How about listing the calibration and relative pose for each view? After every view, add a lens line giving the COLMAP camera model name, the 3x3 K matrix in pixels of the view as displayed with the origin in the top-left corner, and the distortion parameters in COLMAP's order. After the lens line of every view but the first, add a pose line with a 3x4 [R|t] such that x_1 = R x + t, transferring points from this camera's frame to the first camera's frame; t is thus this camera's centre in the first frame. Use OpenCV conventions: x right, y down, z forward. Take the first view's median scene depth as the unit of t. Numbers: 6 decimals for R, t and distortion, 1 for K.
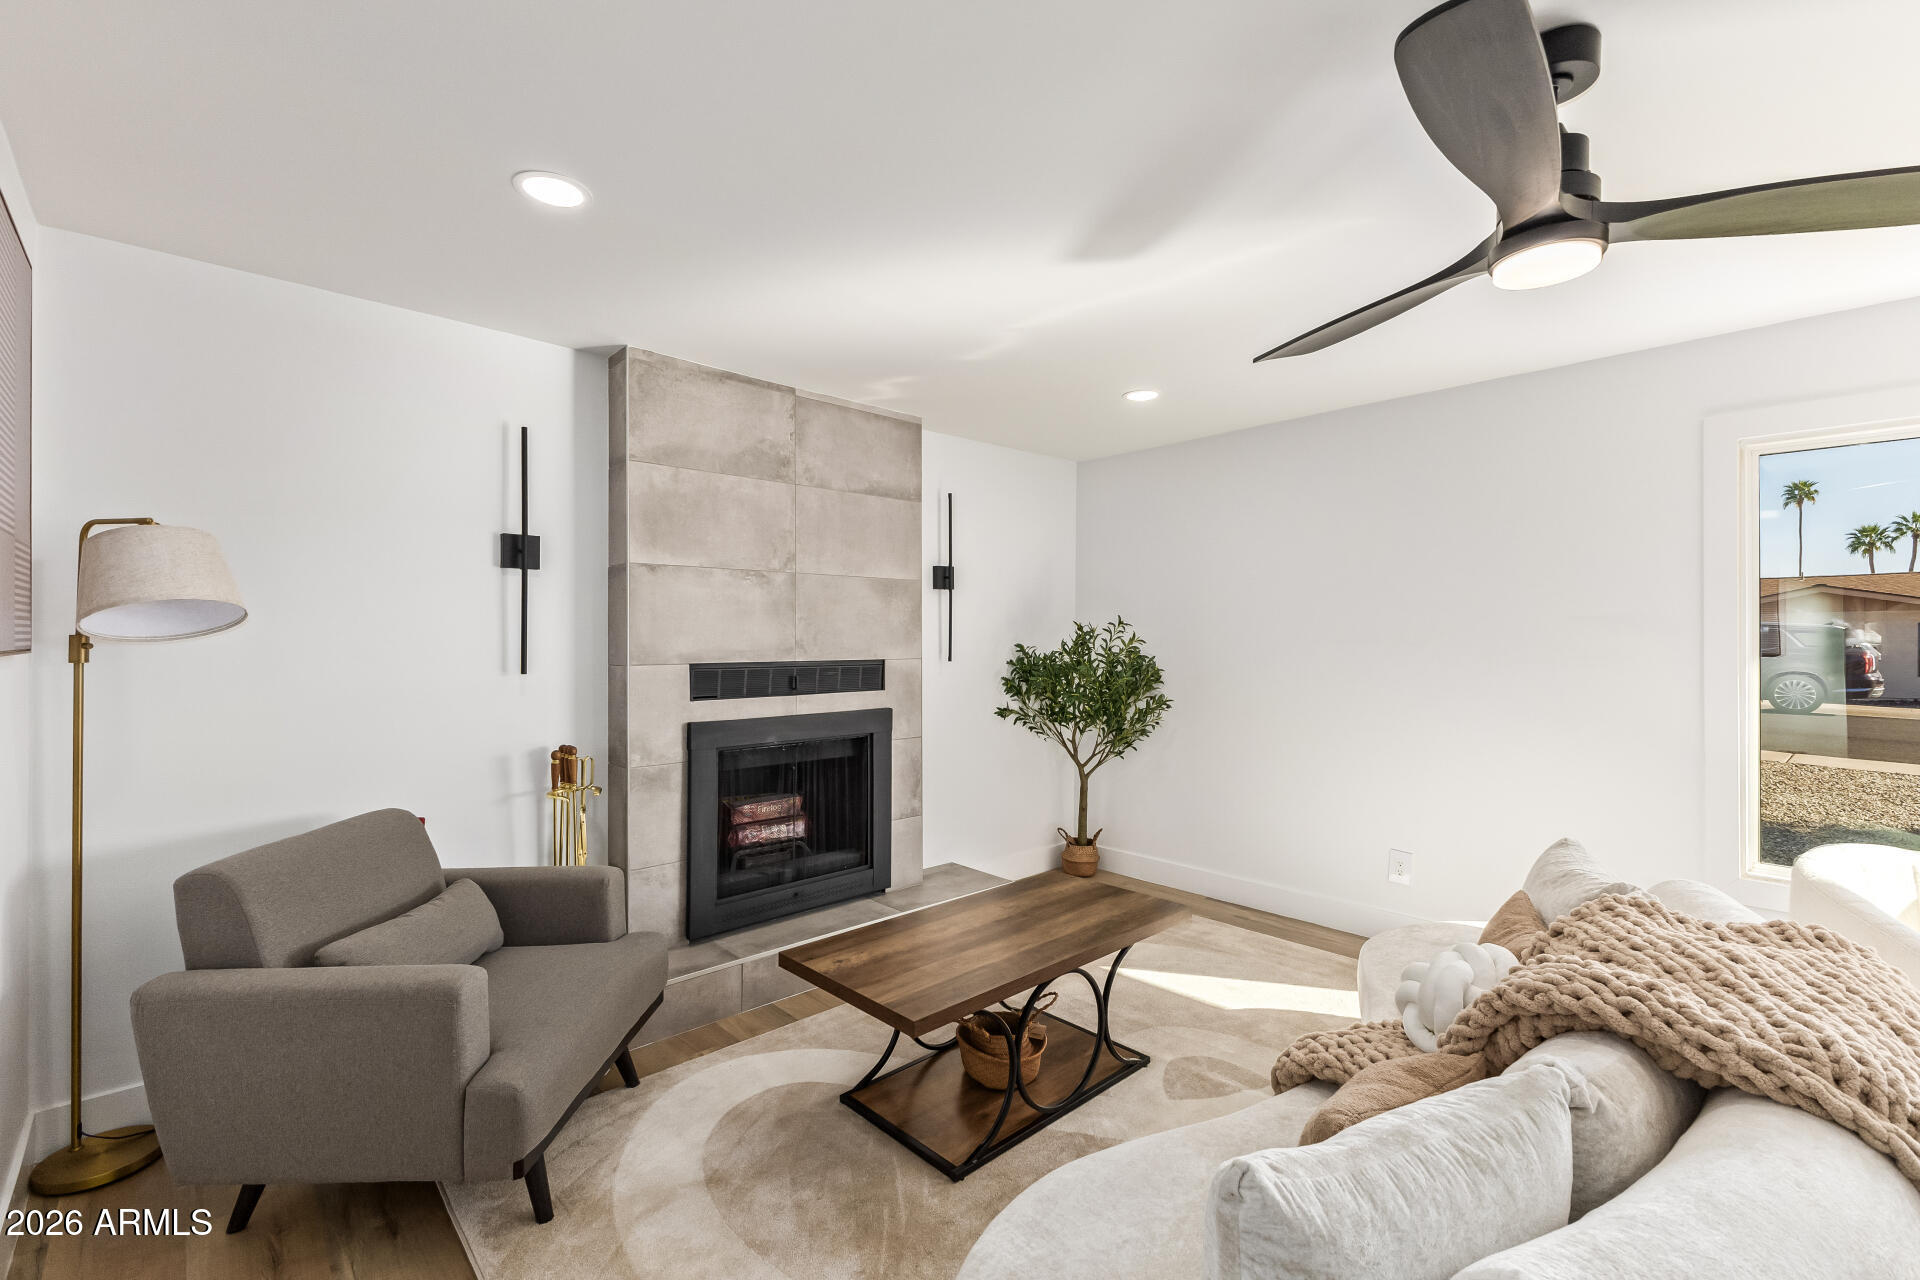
lens RADIAL K [[839.3, 0, 964.7], [0, 839.3, 640.2], [0, 0, 1]] dist [0.017951, 0.000745]
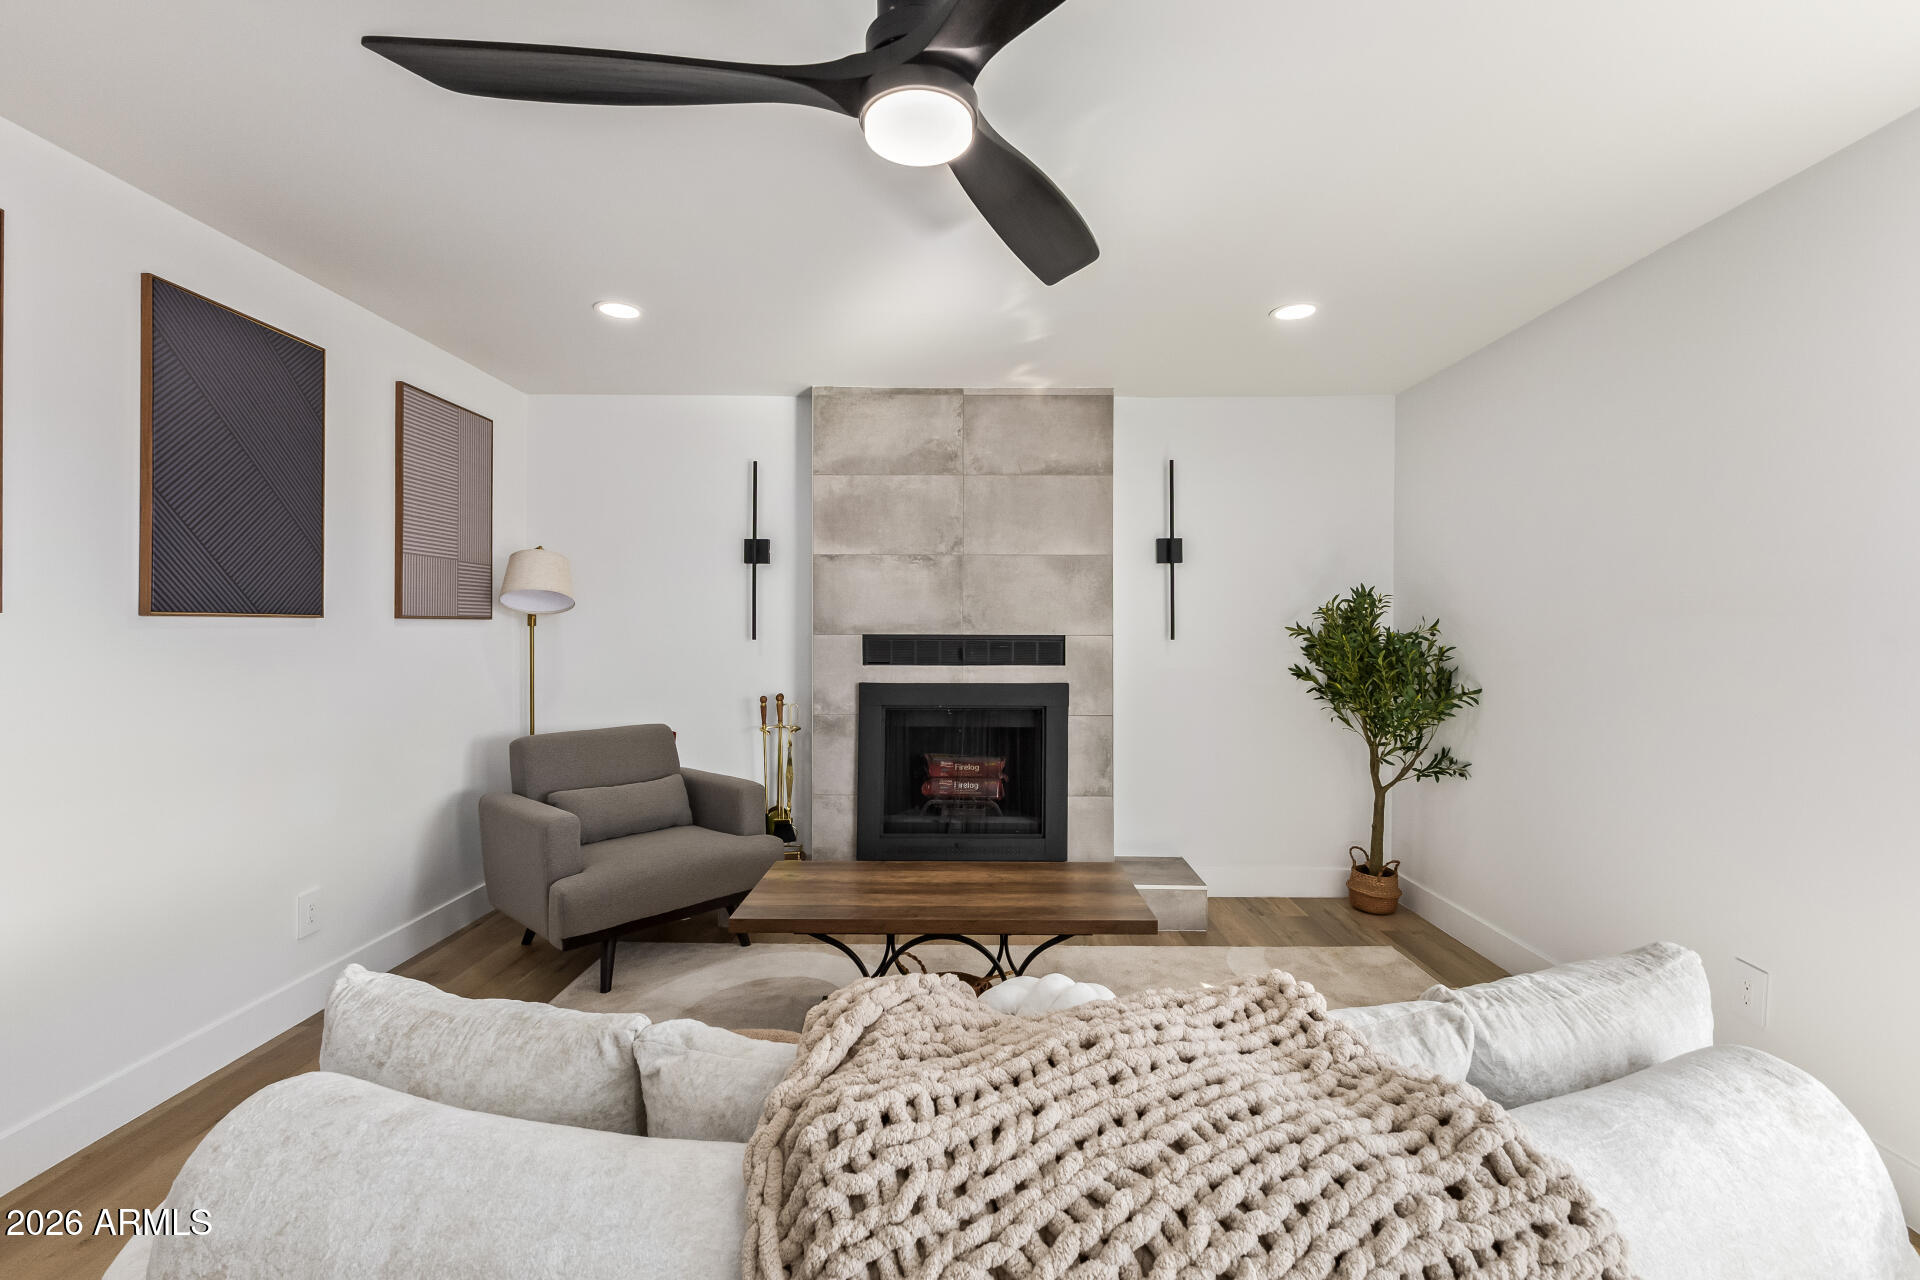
lens RADIAL K [[839.3, 0, 962.7], [0, 839.3, 632.1], [0, 0, 1]] dist [0.017951, 0.000745]
pose [[0.717589, 0.002909, -0.696460, 0.568057], [-0.005951, 0.999980, -0.001955, 0.023840], [0.696441, 0.005548, 0.717592, 0.204822]]
